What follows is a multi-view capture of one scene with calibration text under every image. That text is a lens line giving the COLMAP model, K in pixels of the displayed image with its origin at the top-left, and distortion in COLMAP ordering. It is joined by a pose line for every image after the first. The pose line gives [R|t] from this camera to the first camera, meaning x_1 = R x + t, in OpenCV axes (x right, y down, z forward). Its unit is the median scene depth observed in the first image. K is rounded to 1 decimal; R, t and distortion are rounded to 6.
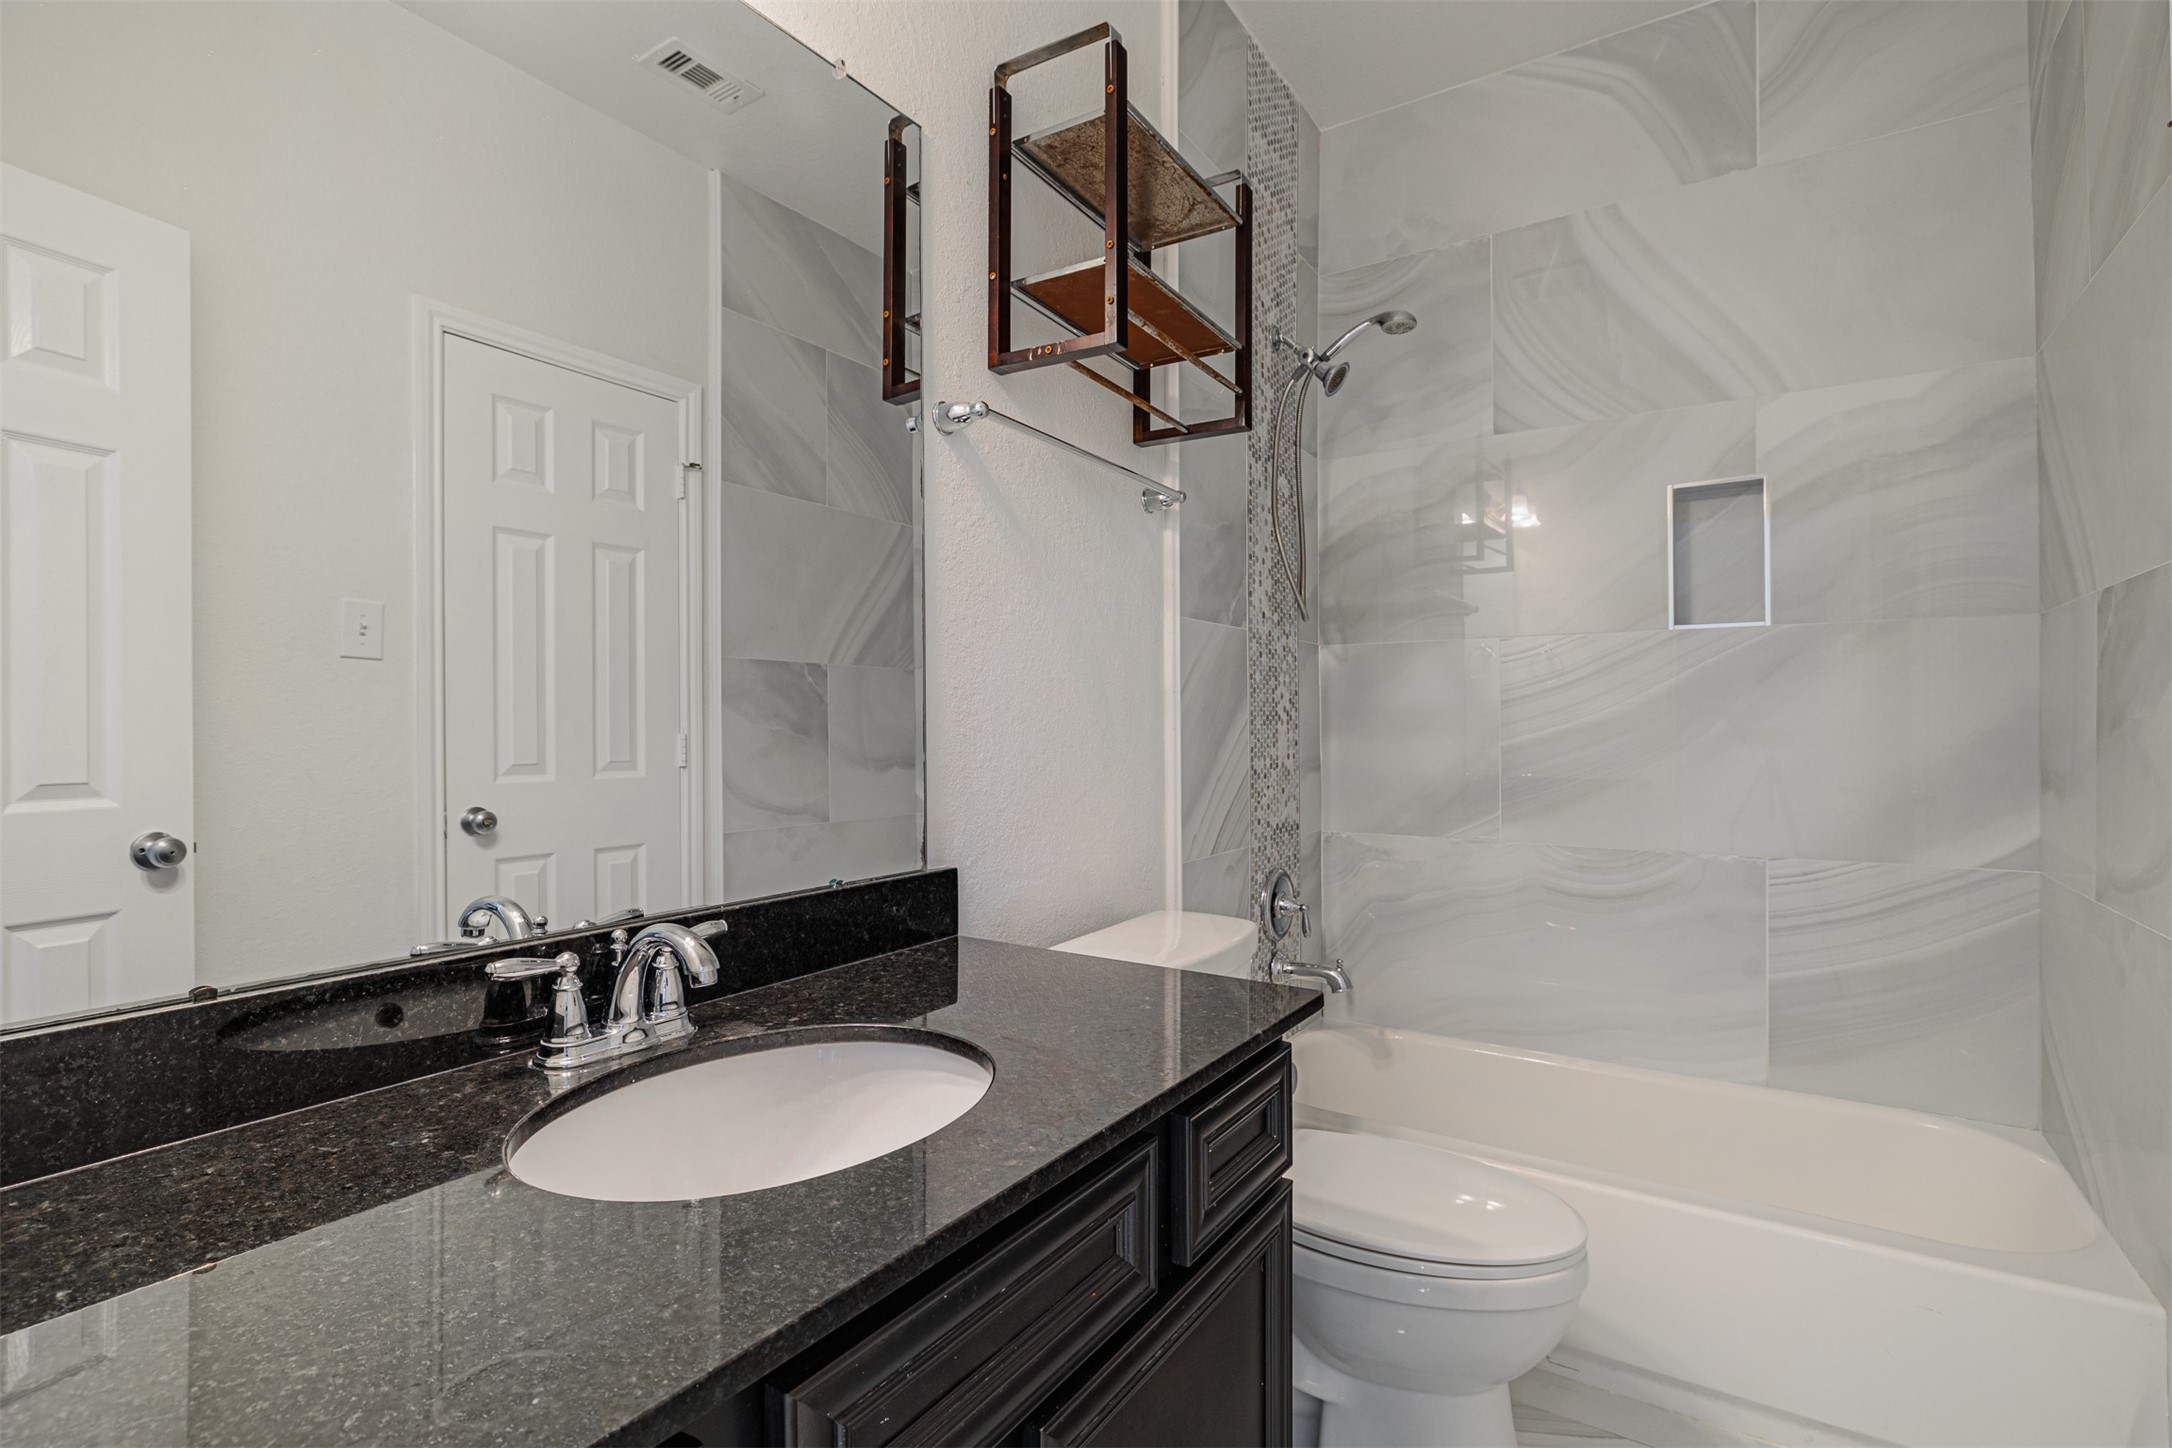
lens RADIAL K [[1056.0, 0, 1083.9], [0, 1056.0, 729.5], [0, 0, 1]] dist [-0.017366, 0.000134]
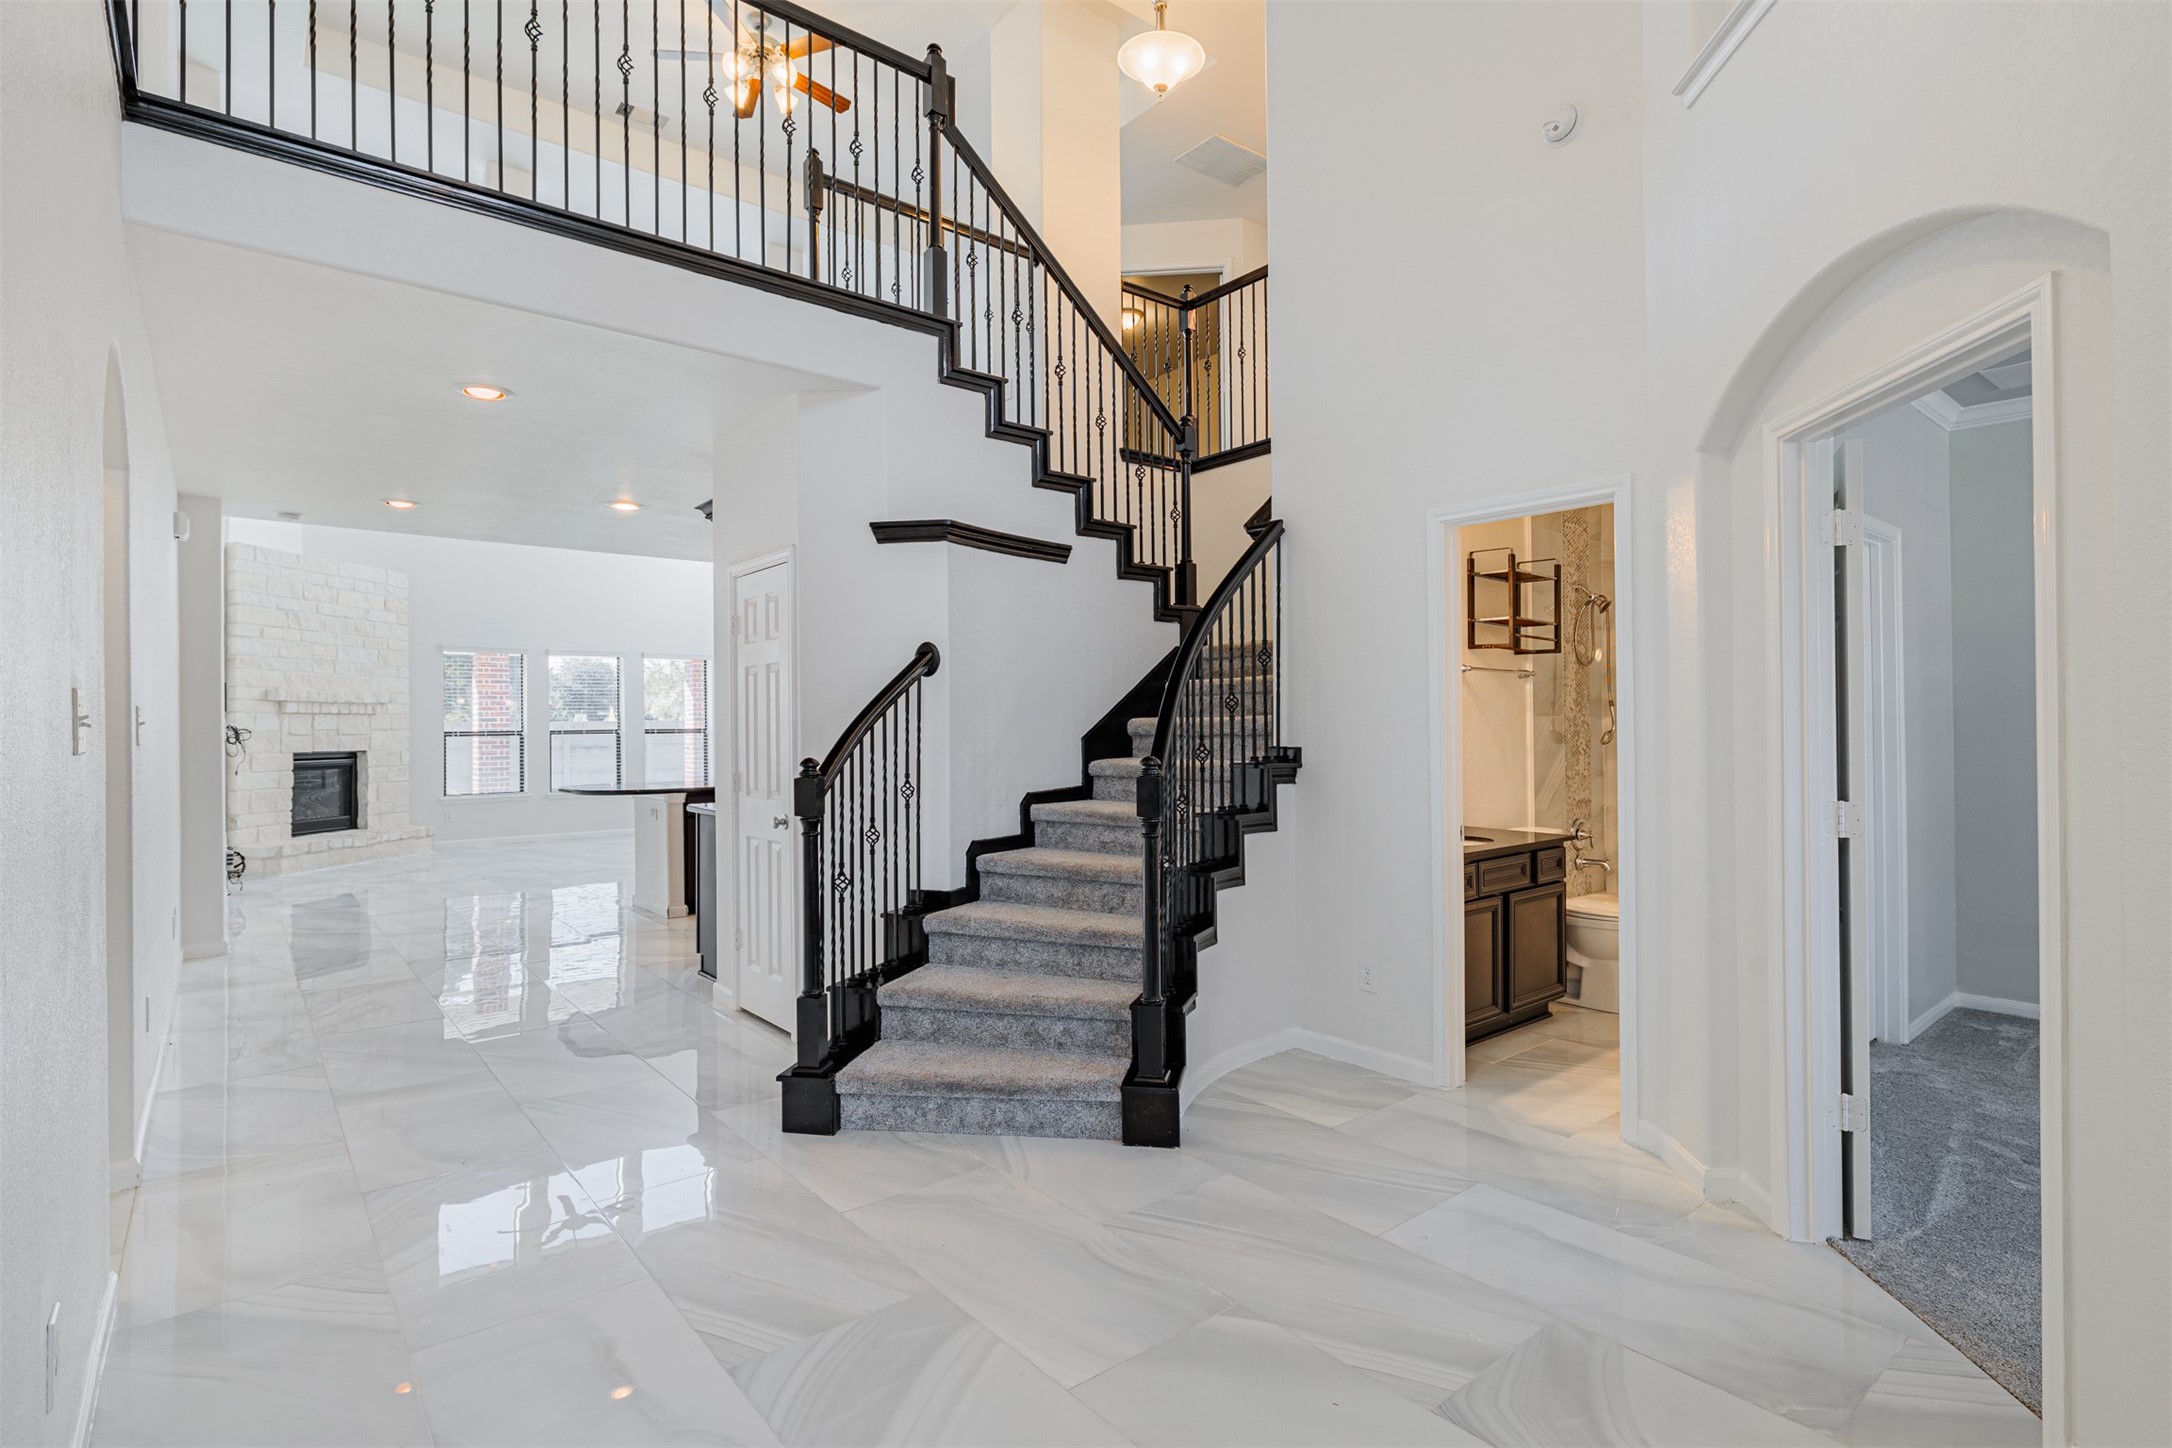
lens RADIAL K [[1056.0, 0, 1083.9], [0, 1056.0, 729.5], [0, 0, 1]] dist [-0.017366, 0.000134]
pose [[0.951490, -0.002813, -0.307666, -0.182431], [0.003438, 0.999993, 0.001488, -0.092968], [0.307660, -0.002474, 0.951493, -2.013570]]
